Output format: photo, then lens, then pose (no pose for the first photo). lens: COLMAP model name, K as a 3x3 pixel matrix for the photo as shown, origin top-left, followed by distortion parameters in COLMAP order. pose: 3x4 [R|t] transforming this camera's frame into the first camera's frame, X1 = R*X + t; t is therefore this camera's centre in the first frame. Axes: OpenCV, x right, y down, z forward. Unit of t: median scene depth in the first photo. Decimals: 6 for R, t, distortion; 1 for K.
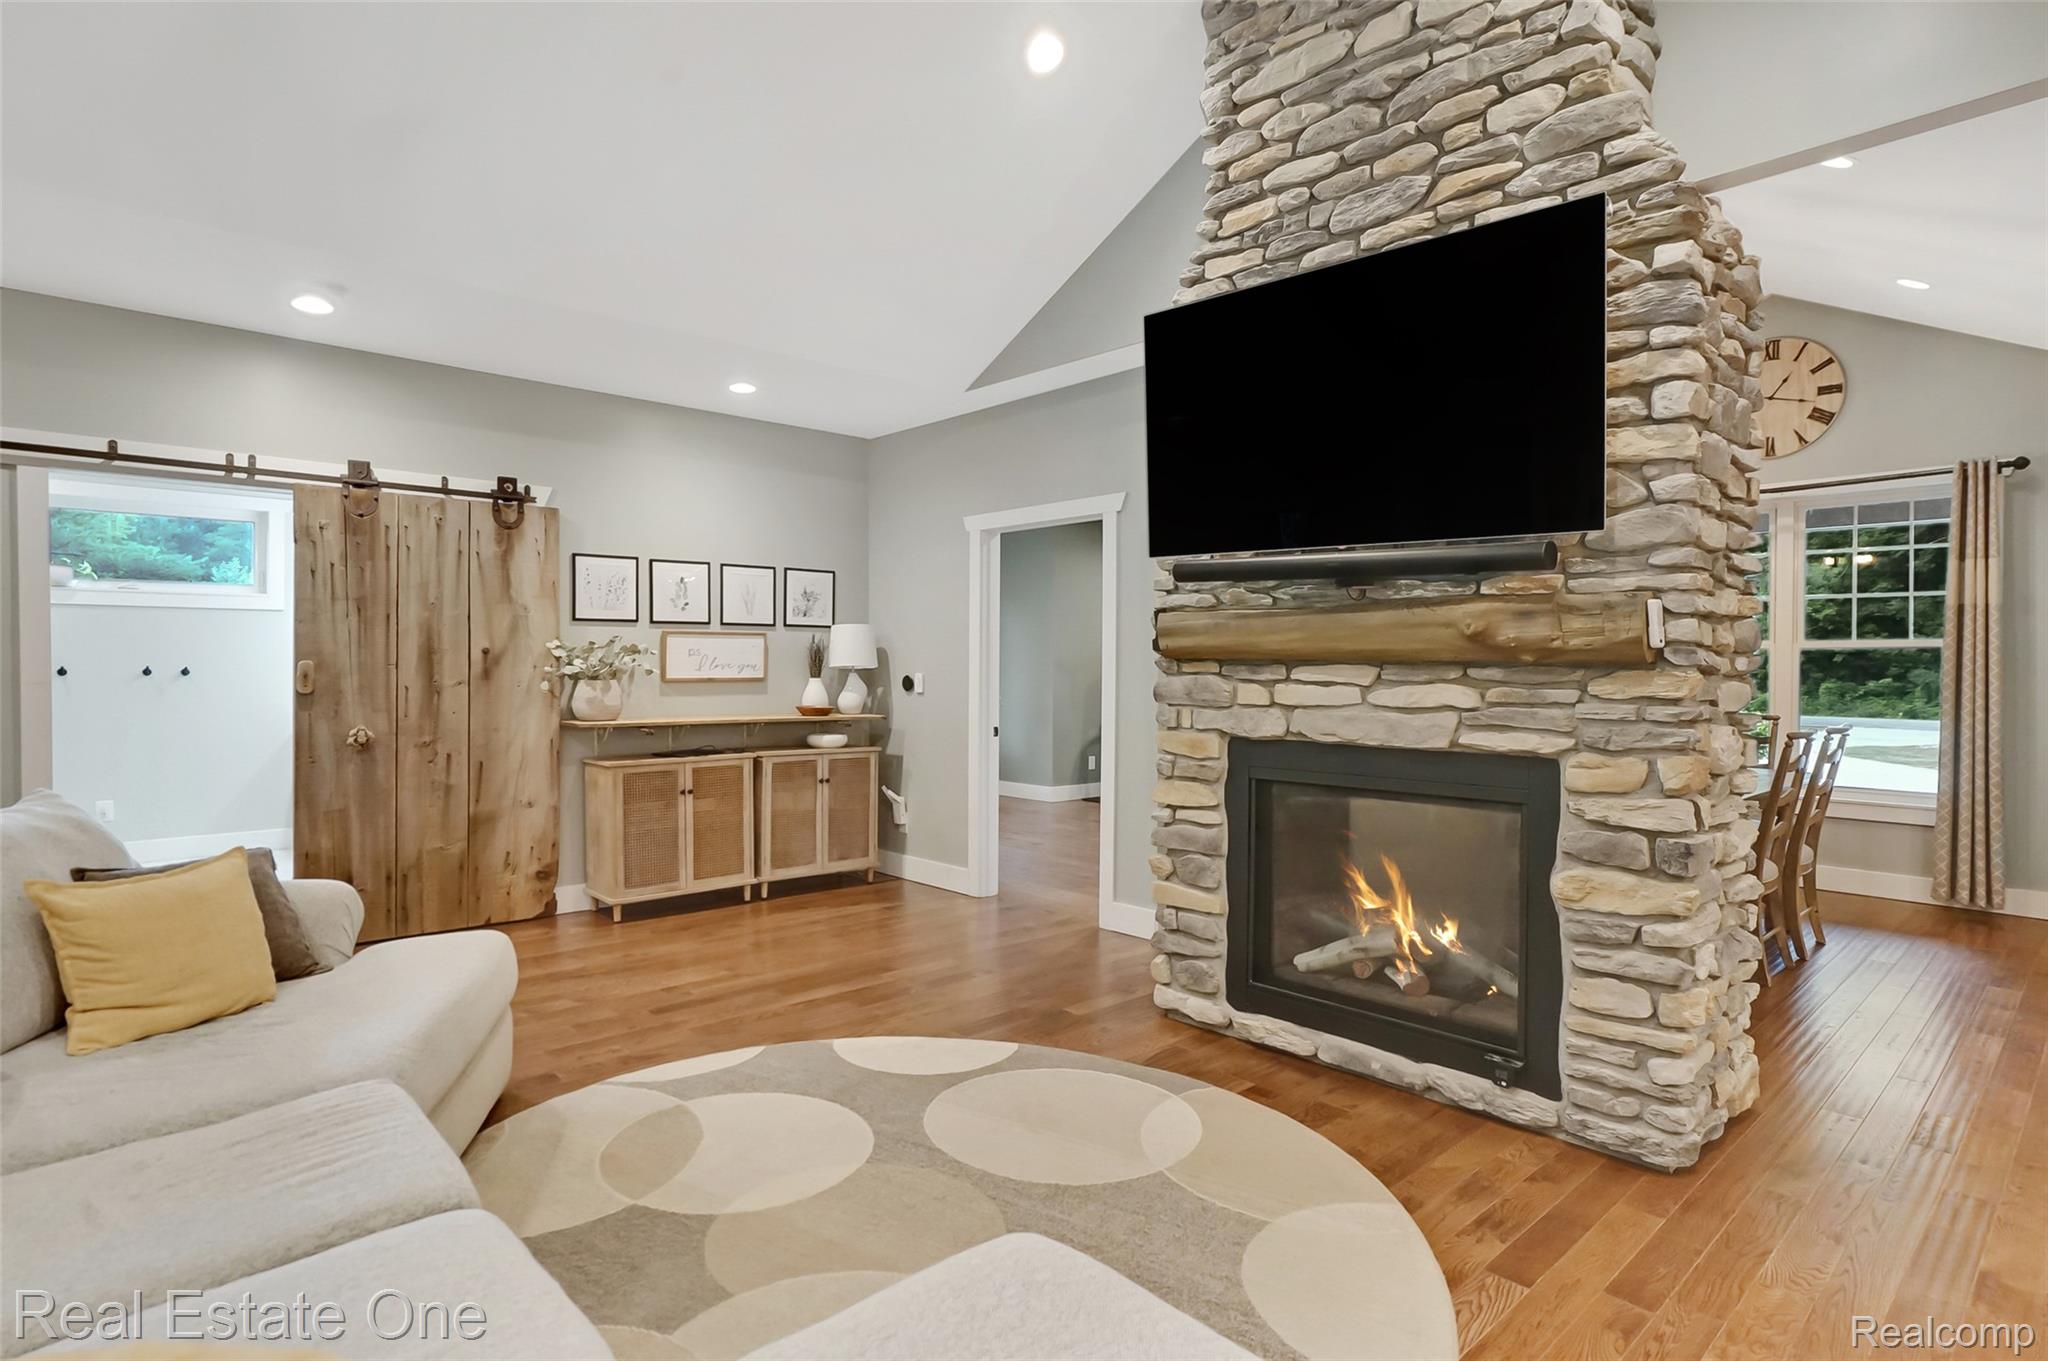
lens RADIAL K [[1116.4, 0, 1024.0], [0, 1116.4, 670.7], [0, 0, 1]] dist [0.000107, 0.001248]
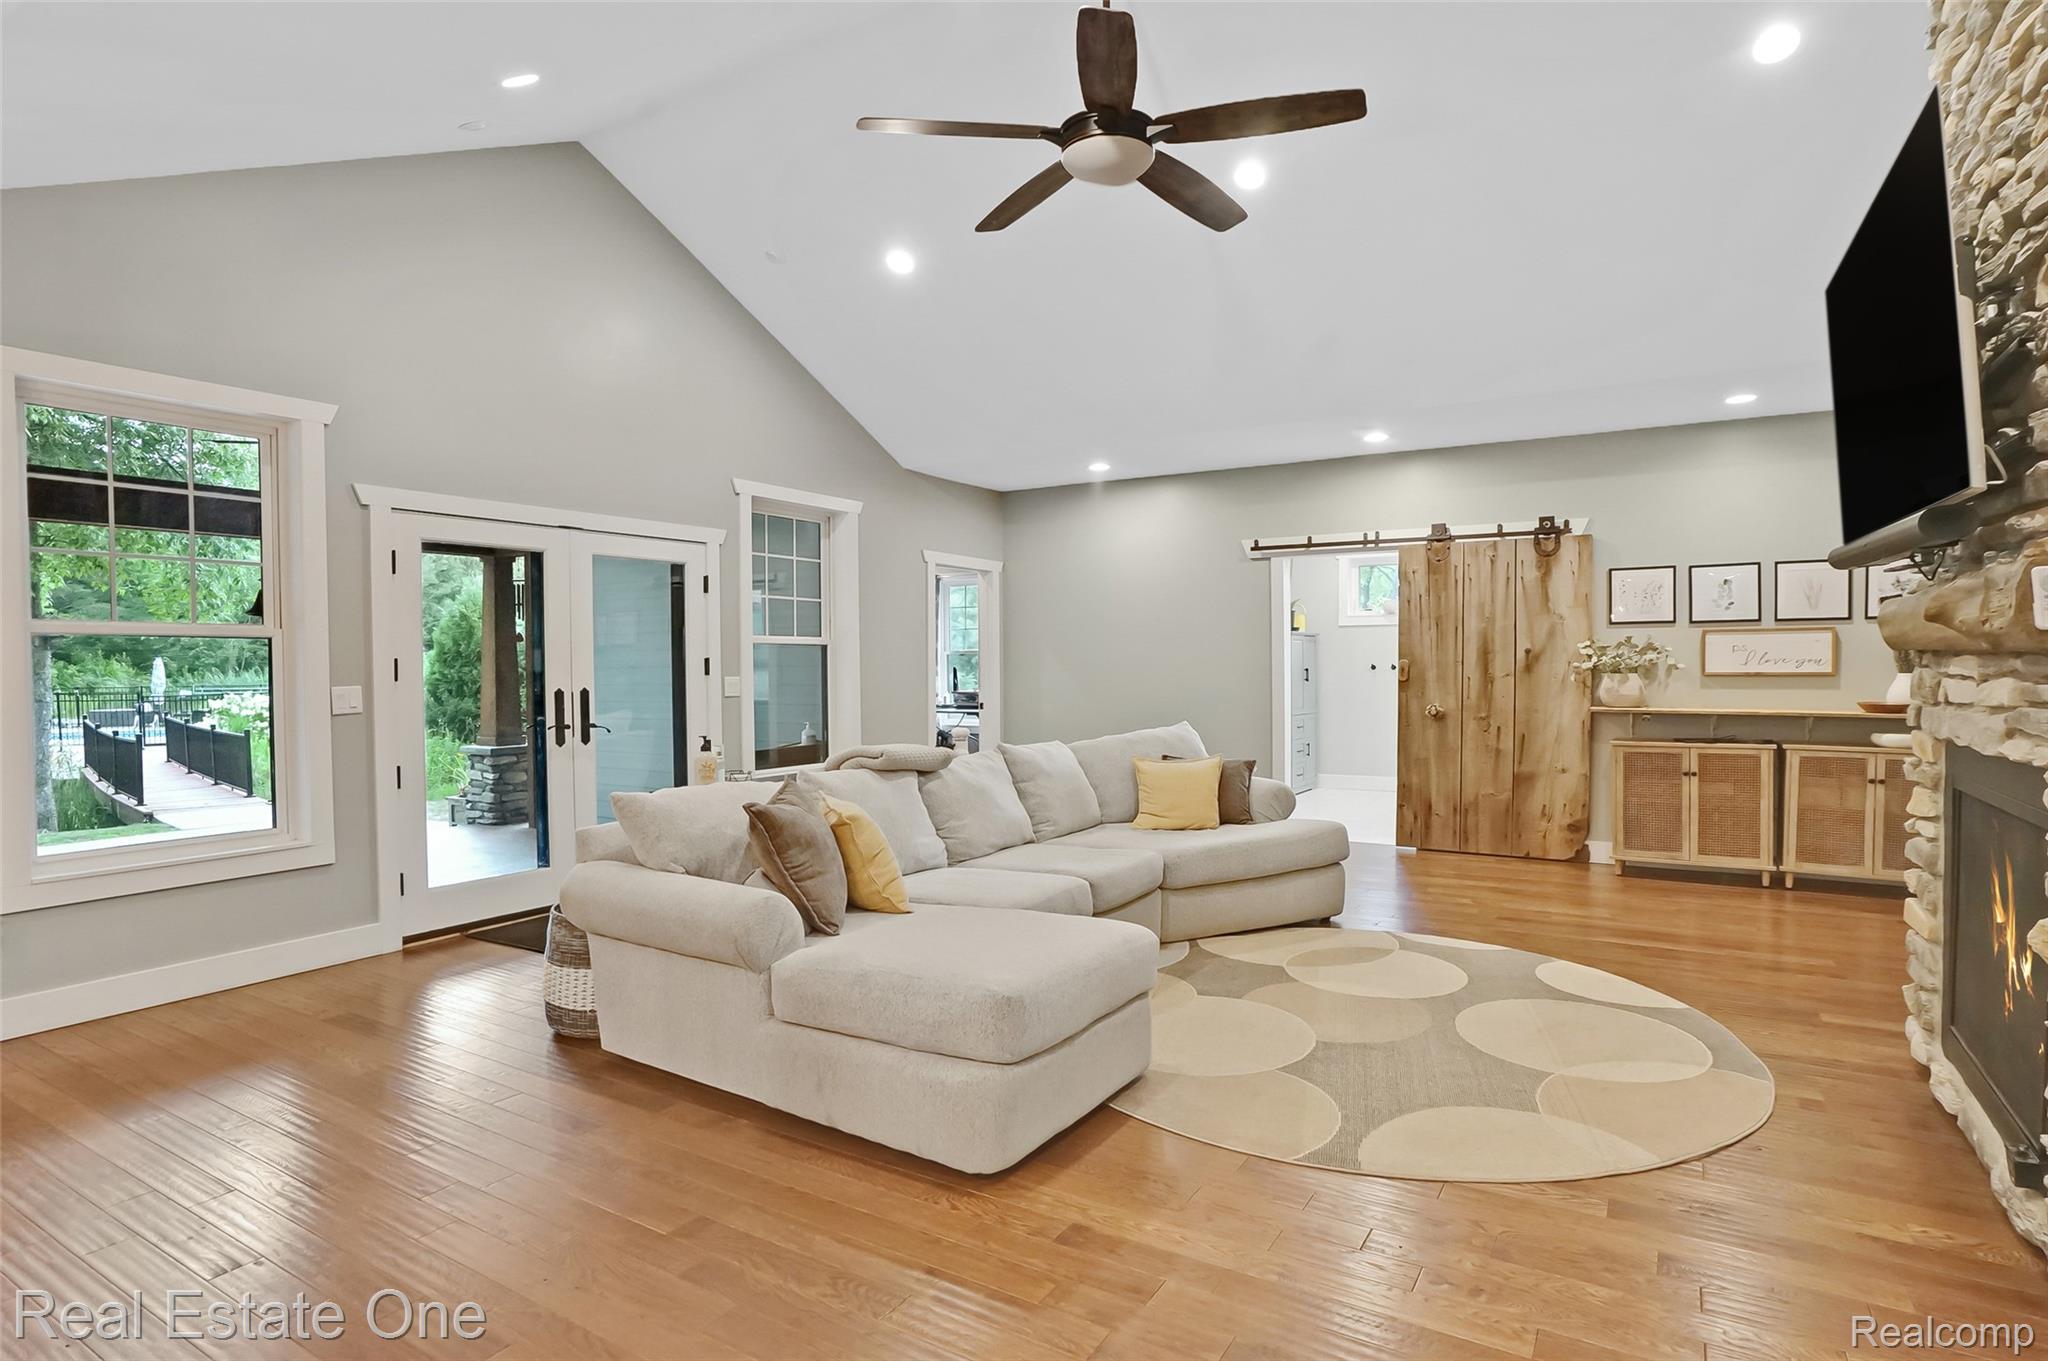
lens RADIAL K [[1085.2, 0, 1024.0], [0, 1085.2, 680.5], [0, 0, 1]] dist [-0.024351, 0.000524]
pose [[0.289445, 0.009583, -0.957147, 0.565614], [0.000924, 0.999947, 0.010291, 0.003650], [0.957194, -0.003863, 0.289421, 0.055084]]
